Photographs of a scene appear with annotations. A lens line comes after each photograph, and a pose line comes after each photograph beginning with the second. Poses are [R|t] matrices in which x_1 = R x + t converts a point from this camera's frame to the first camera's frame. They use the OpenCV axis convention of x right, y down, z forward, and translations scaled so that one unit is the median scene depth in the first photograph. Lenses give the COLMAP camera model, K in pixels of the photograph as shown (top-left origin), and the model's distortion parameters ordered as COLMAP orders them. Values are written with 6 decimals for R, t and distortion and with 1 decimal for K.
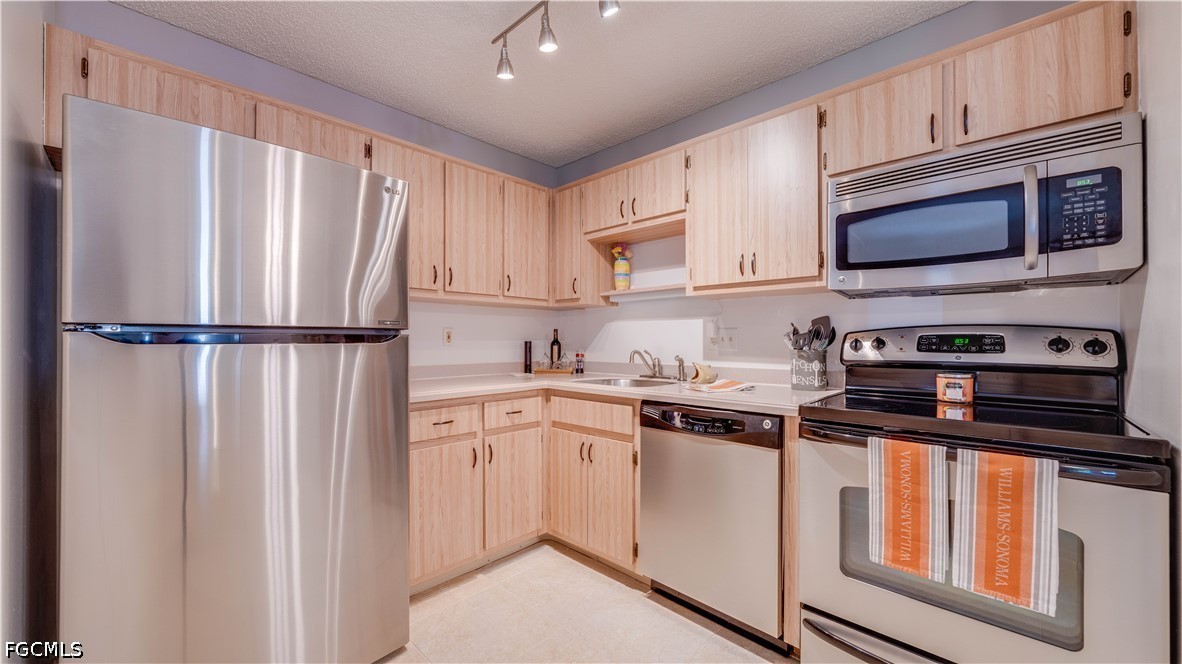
lens RADIAL K [[433.4, 0, 593.7], [0, 433.4, 337.2], [0, 0, 1]] dist [-0.010047, 0.000191]
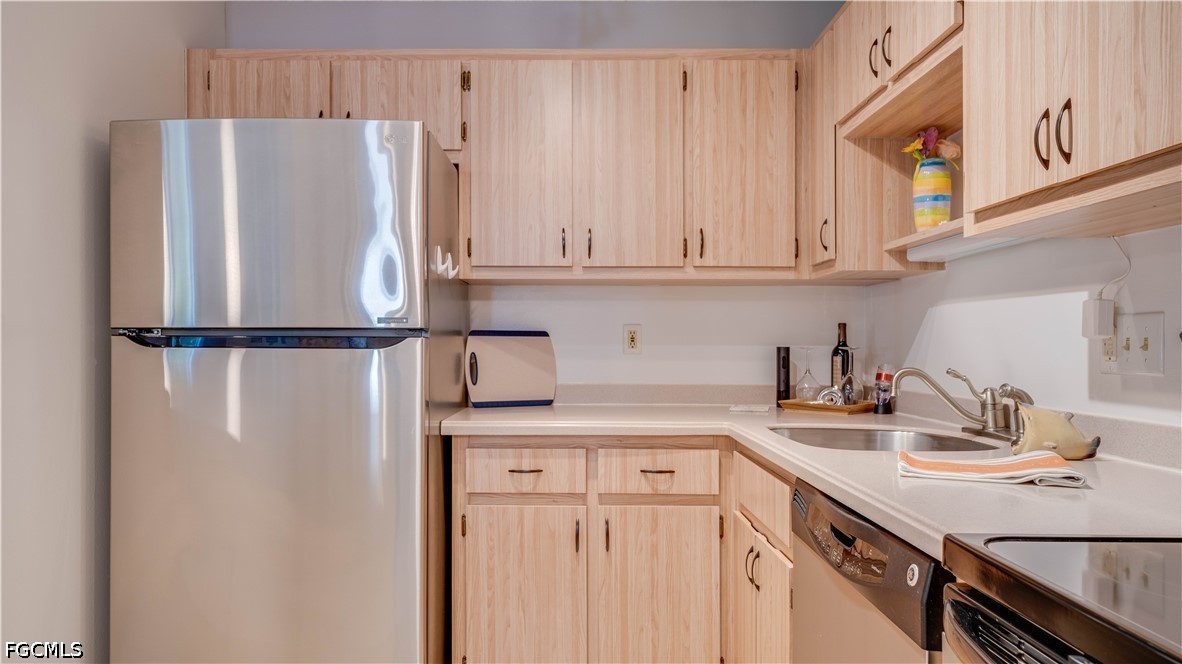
lens RADIAL K [[755.1, 0, 575.2], [0, 755.1, 343.2], [0, 0, 1]] dist [0.004766, 0.003427]
pose [[0.683161, 0.001861, -0.730265, 0.518426], [0.002411, 0.999986, 0.004805, -0.000343], [0.730264, -0.005043, 0.683147, 0.268792]]
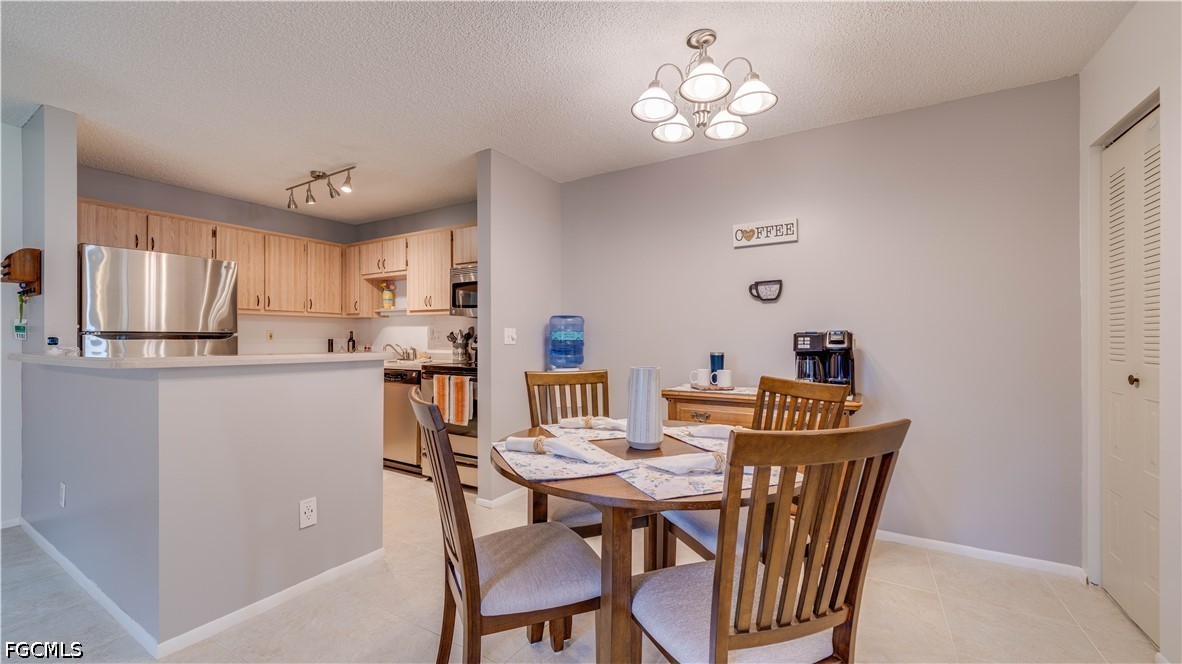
lens RADIAL K [[471.7, 0, 602.2], [0, 471.7, 336.4], [0, 0, 1]] dist [-0.002793, 0.000100]
pose [[0.975452, 0.003073, 0.220191, 0.637843], [-0.002731, 0.999995, -0.001857, 0.000043], [-0.220196, 0.001210, 0.975455, -1.296459]]
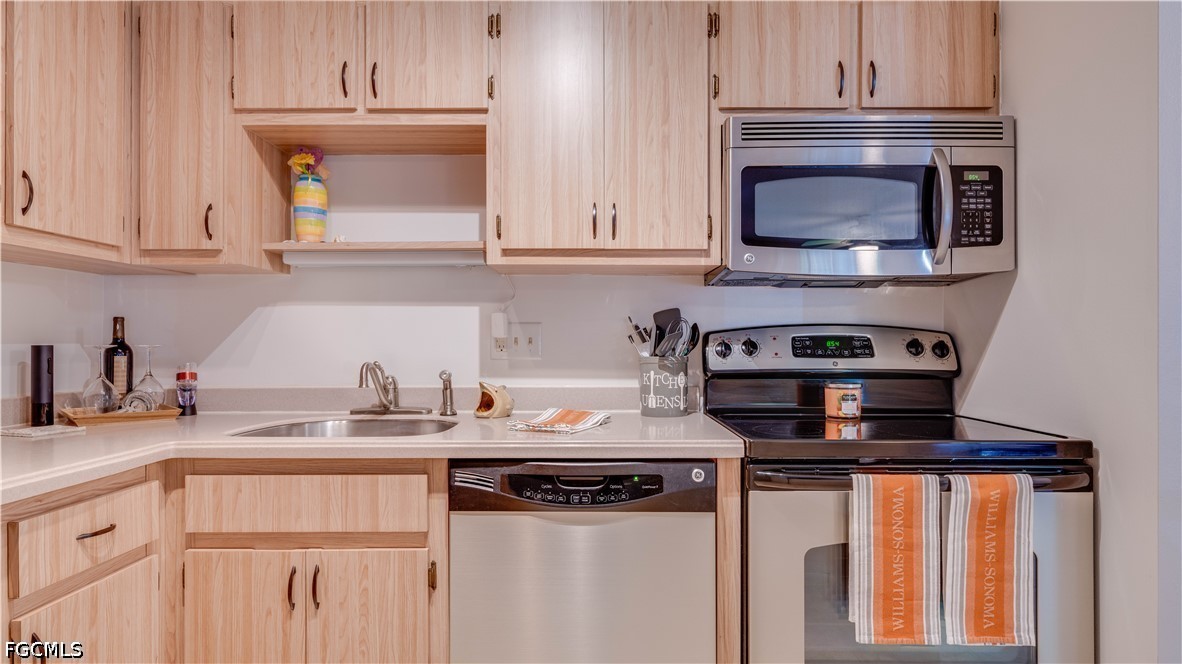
lens RADIAL K [[652.2, 0, 588.0], [0, 652.2, 340.4], [0, 0, 1]] dist [0.000043, -0.000243]
pose [[0.732735, 0.000951, 0.680514, -0.285526], [-0.004592, 0.999983, 0.003547, 0.000095], [-0.680499, -0.005724, 0.732727, 0.313494]]
